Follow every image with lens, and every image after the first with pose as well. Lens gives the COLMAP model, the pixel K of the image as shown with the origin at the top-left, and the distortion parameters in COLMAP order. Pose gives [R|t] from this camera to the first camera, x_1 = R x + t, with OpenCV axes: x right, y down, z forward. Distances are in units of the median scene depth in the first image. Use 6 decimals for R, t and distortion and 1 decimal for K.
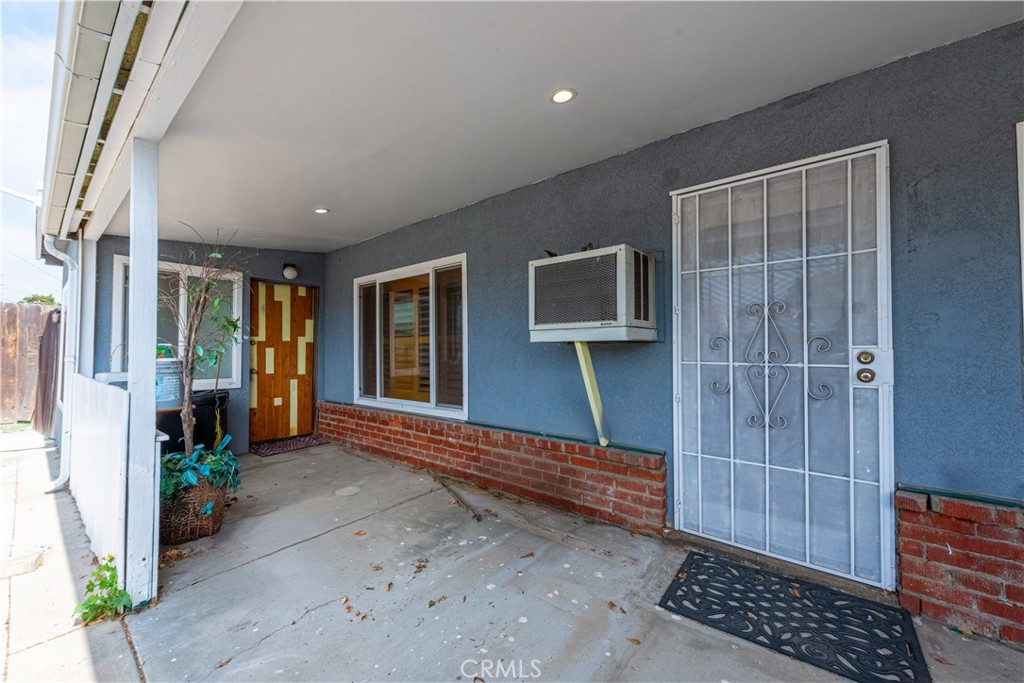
lens RADIAL K [[399.1, 0, 513.9], [0, 399.1, 343.8], [0, 0, 1]] dist [0.004052, -0.001525]
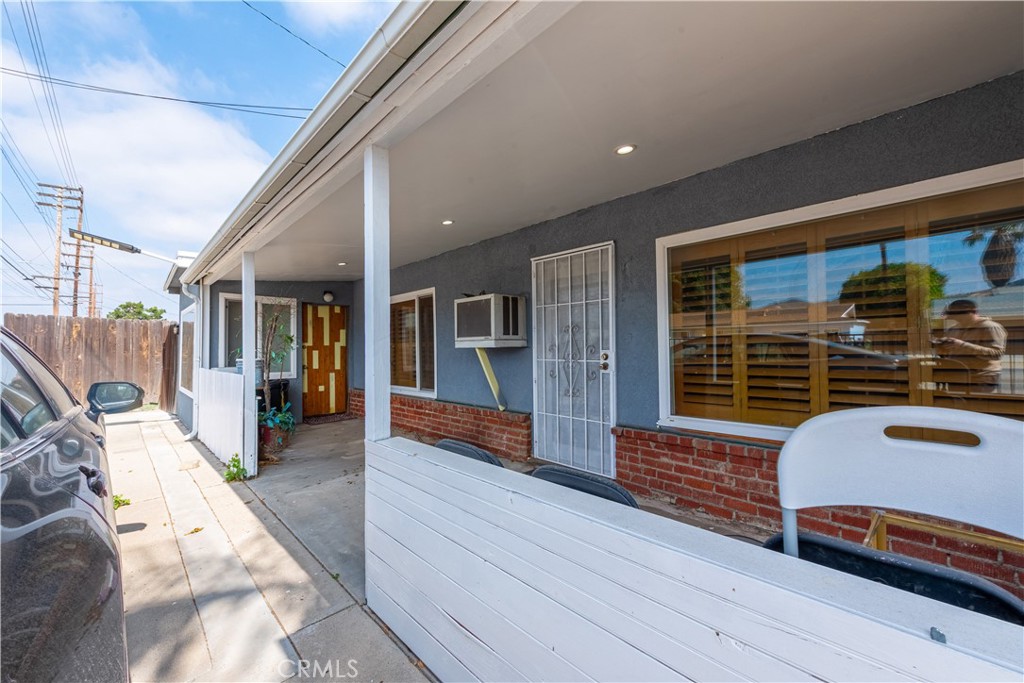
lens RADIAL K [[399.1, 0, 510.9], [0, 399.1, 343.3], [0, 0, 1]] dist [0.004052, -0.001525]
pose [[0.993614, -0.009778, -0.112412, 0.441928], [0.010388, 0.999934, 0.004848, -0.028070], [0.112357, -0.005984, 0.993650, -0.614772]]
